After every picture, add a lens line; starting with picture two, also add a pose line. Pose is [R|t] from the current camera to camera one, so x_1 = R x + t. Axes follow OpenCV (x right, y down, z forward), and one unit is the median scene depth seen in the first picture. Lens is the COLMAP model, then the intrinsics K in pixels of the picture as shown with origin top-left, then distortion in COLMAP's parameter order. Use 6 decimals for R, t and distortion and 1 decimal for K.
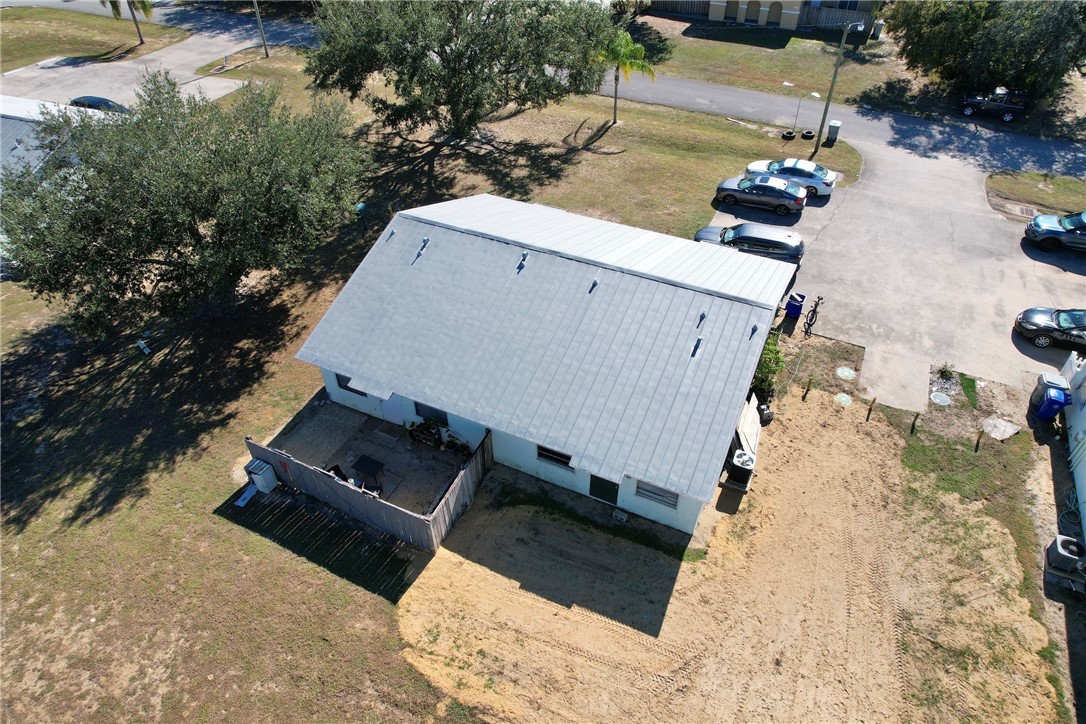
lens RADIAL K [[696.1, 0, 535.5], [0, 696.1, 354.9], [0, 0, 1]] dist [-0.067513, 0.059646]
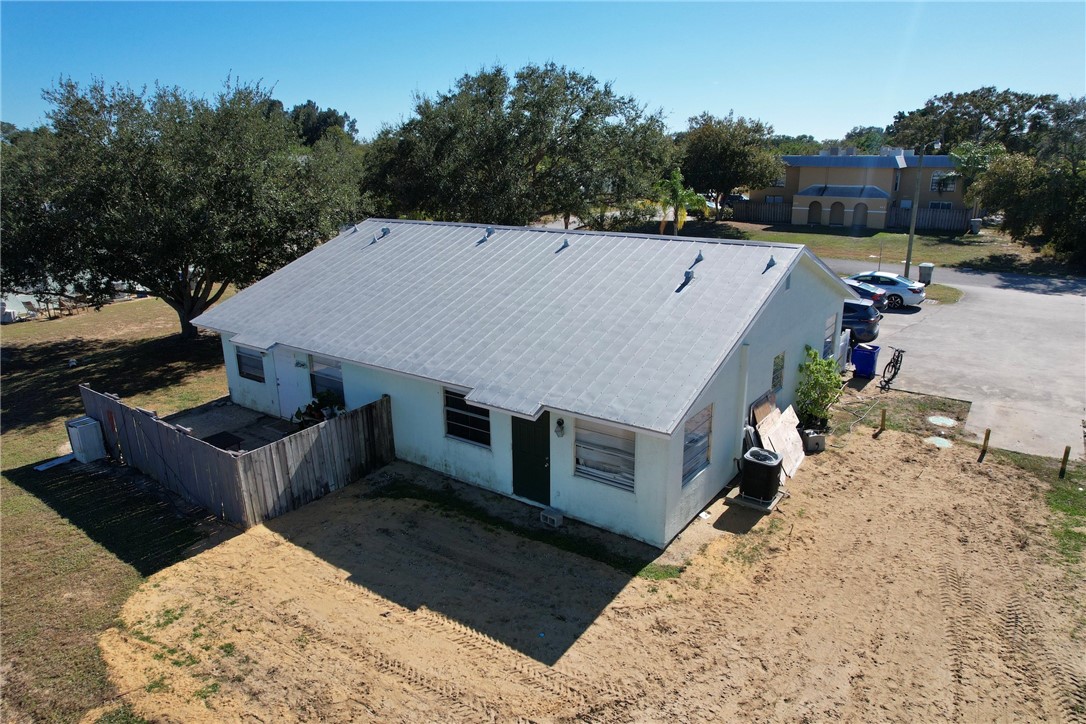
lens RADIAL K [[696.1, 0, 537.3], [0, 696.1, 373.1], [0, 0, 1]] dist [-0.067513, 0.059646]
pose [[0.984936, 0.047648, -0.166225, 0.215219], [-0.107014, 0.923046, -0.369506, 0.357234], [0.135827, 0.381729, 0.914240, 0.399320]]
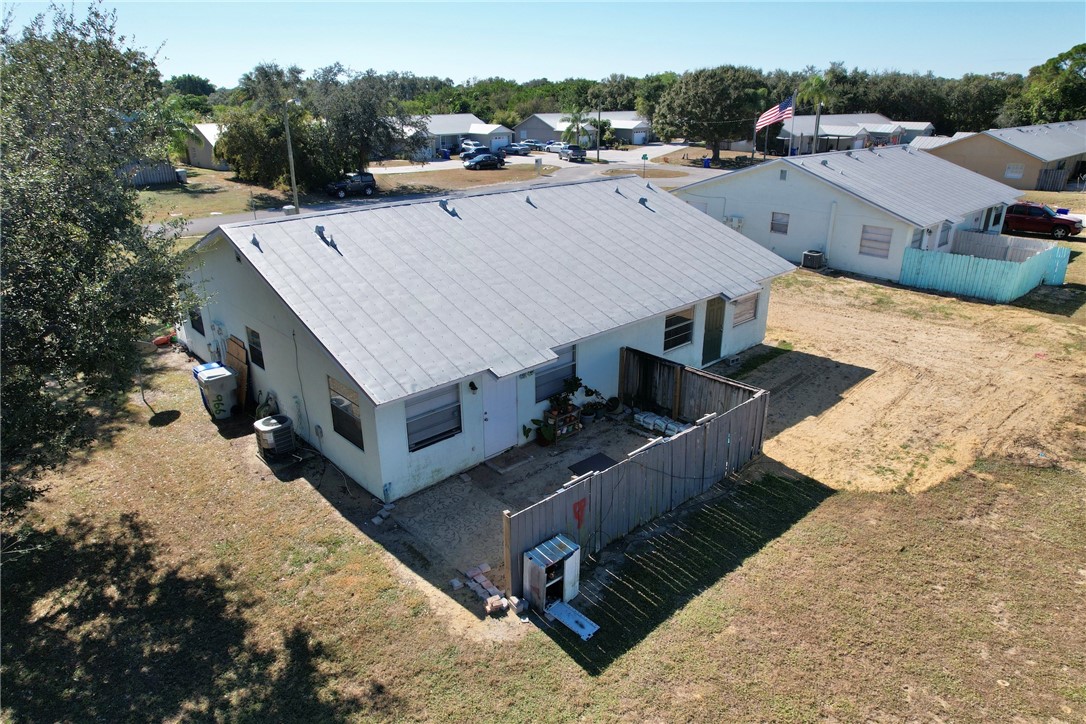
lens RADIAL K [[696.1, 0, 548.8], [0, 696.1, 361.7], [0, 0, 1]] dist [-0.067513, 0.059646]
pose [[0.362212, -0.332214, 0.870883, -0.841504], [0.597638, 0.799771, 0.056521, 0.028299], [-0.715284, 0.500000, 0.488230, 0.745104]]
